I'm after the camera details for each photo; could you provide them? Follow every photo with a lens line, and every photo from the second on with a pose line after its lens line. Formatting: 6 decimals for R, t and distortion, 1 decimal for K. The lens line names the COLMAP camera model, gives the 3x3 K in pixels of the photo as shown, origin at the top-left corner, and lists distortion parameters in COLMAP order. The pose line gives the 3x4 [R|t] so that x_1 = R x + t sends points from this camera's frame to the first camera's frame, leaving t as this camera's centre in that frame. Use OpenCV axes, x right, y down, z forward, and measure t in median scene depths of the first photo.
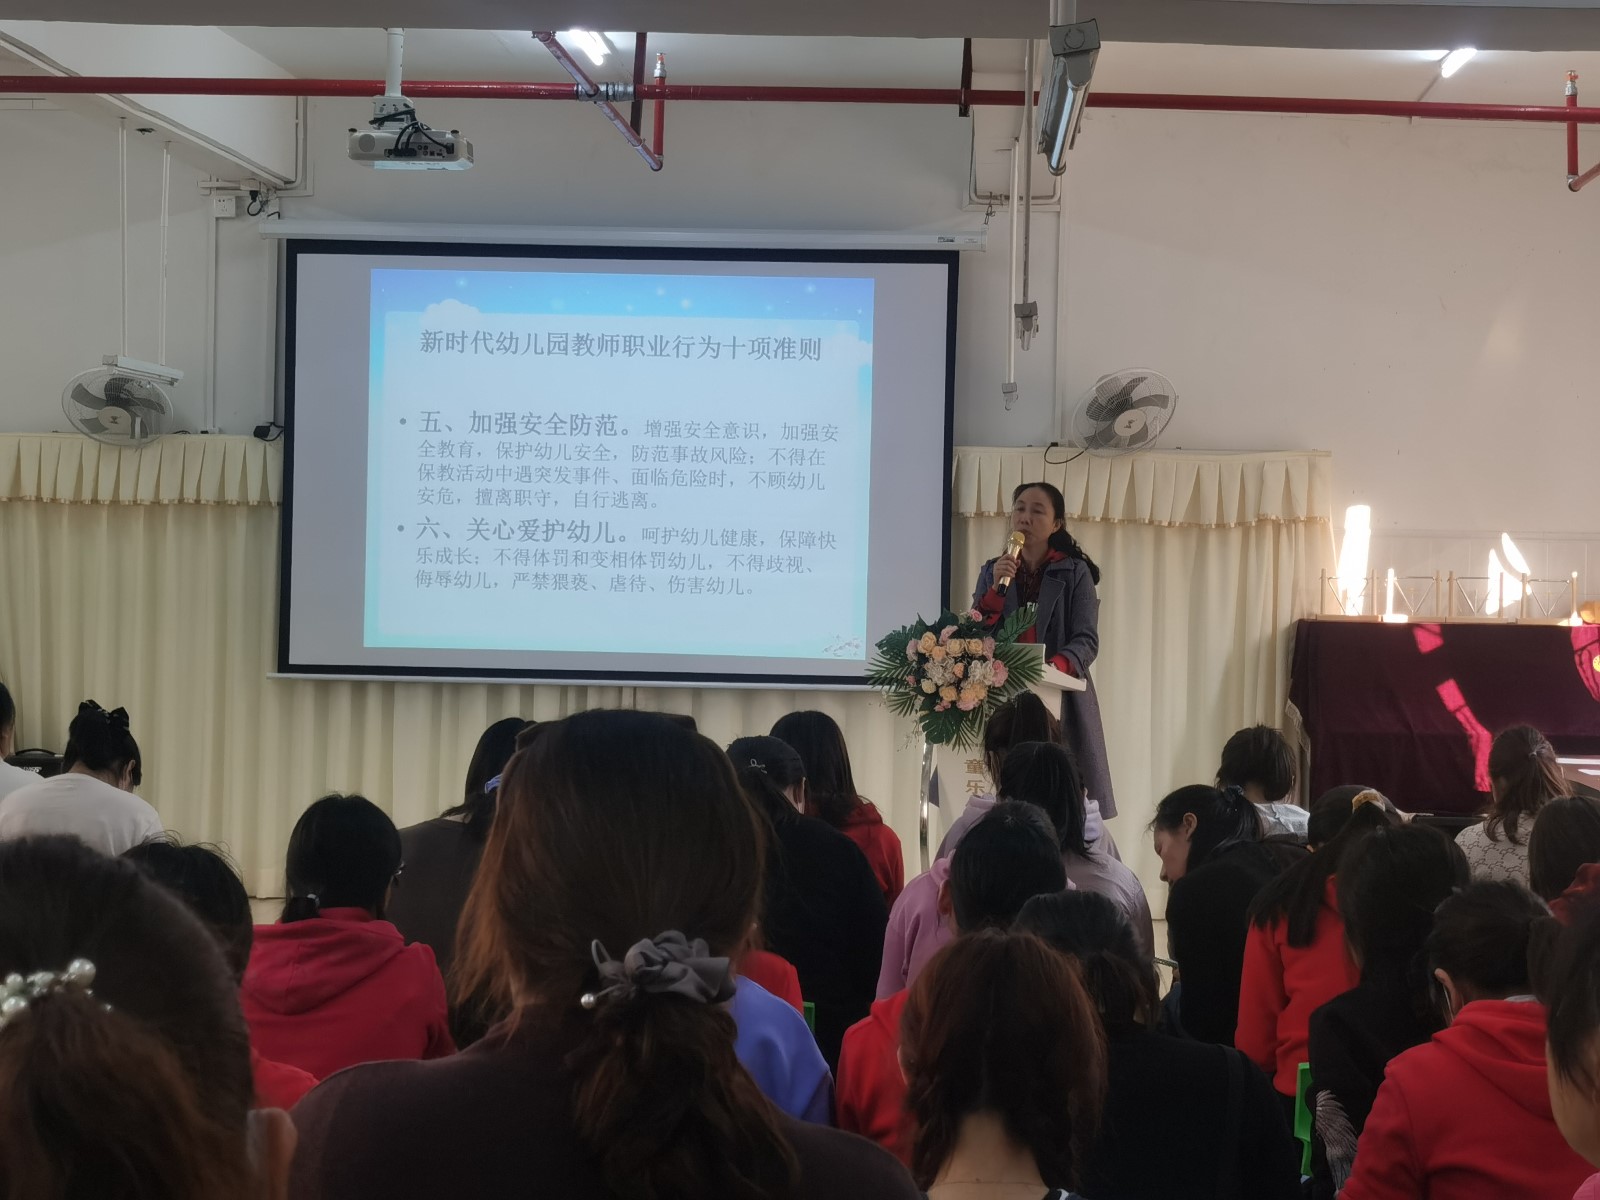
lens RADIAL K [[3230.5, 0, 800.0], [0, 3230.5, 600.0], [0, 0, 1]] dist [-0.019189, -0.473323]
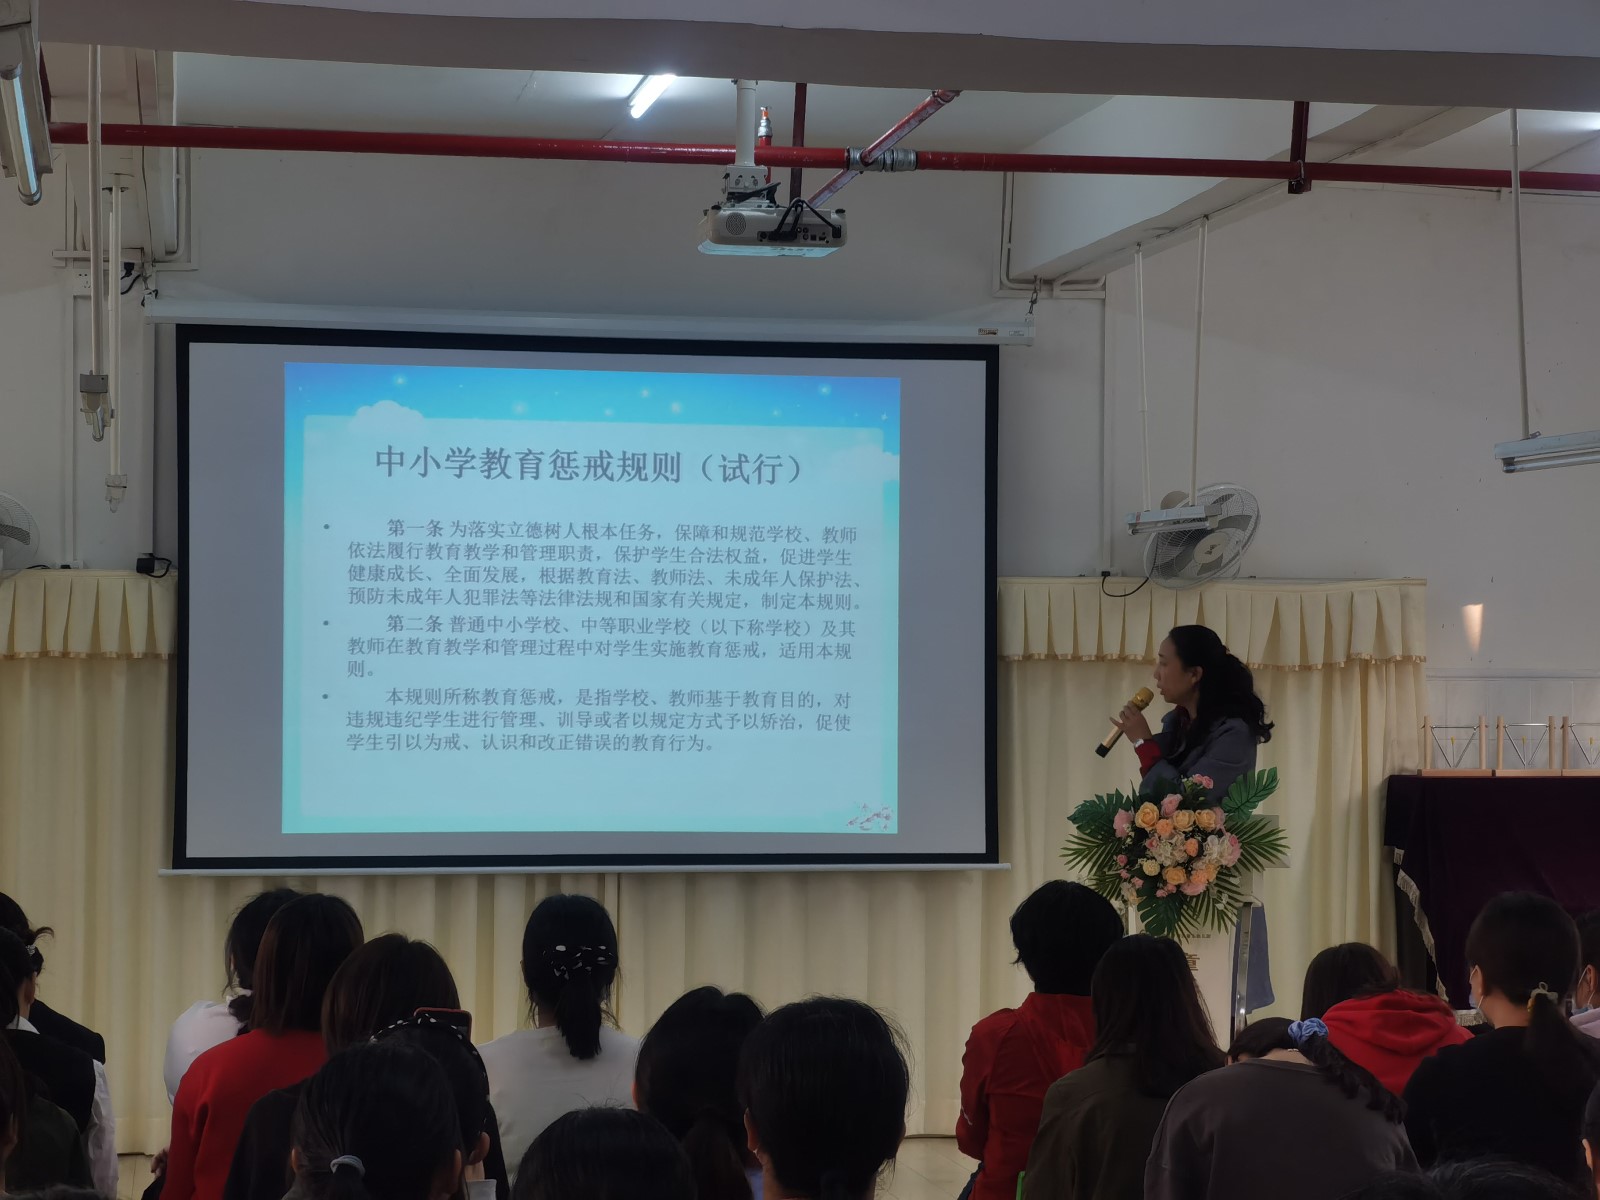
lens RADIAL K [[3873.1, 0, 800.0], [0, 3873.1, 600.0], [0, 0, 1]] dist [0.617786, -8.546669]
pose [[0.975506, -0.010063, 0.219743, -0.225029], [0.017868, 0.999277, -0.033561, -0.008595], [-0.219246, 0.036666, 0.974980, 0.025073]]
